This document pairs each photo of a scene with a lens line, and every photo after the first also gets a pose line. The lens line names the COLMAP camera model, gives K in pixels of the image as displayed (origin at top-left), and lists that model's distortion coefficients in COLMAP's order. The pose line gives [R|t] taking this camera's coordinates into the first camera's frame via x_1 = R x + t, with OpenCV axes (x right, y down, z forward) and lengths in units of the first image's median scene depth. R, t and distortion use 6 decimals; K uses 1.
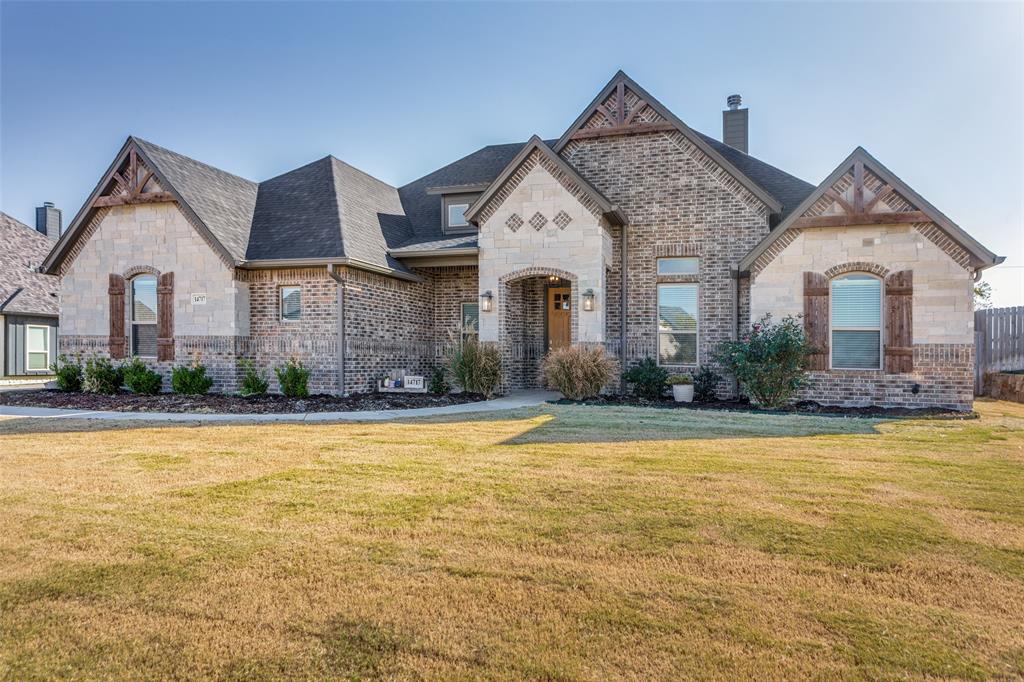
lens RADIAL K [[548.9, 0, 512.7], [0, 548.9, 341.8], [0, 0, 1]] dist [-0.011165, 0.004352]
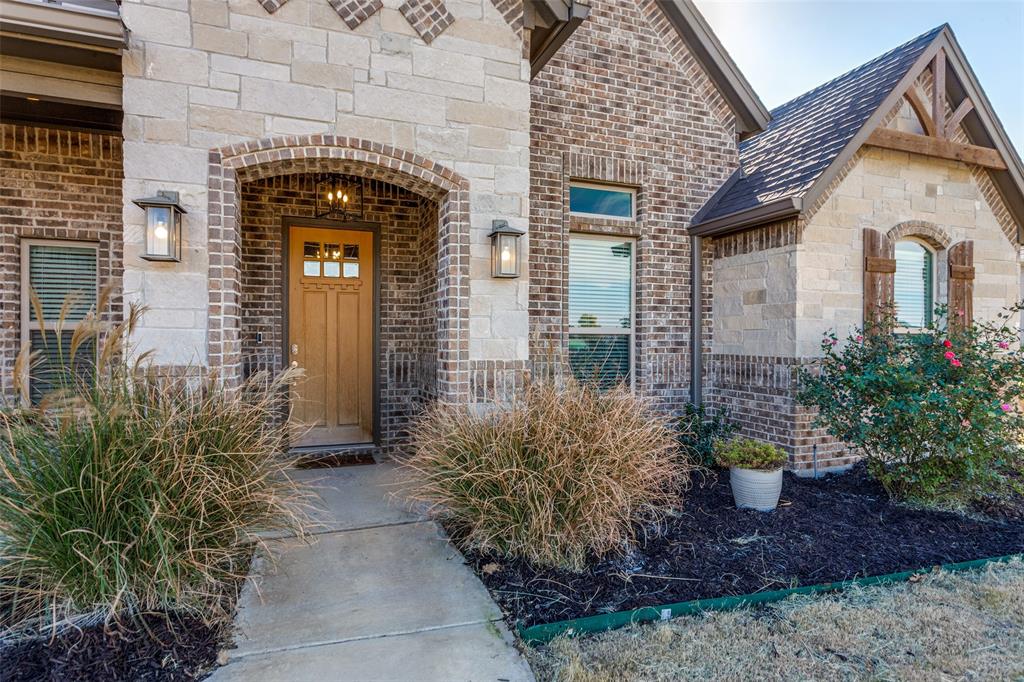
lens RADIAL K [[548.9, 0, 519.2], [0, 548.9, 325.7], [0, 0, 1]] dist [-0.011165, 0.004352]
pose [[0.793882, 0.003678, 0.608060, -0.071676], [-0.004437, 0.999990, -0.000257, -0.023605], [-0.608055, -0.002494, 0.793891, 0.663996]]
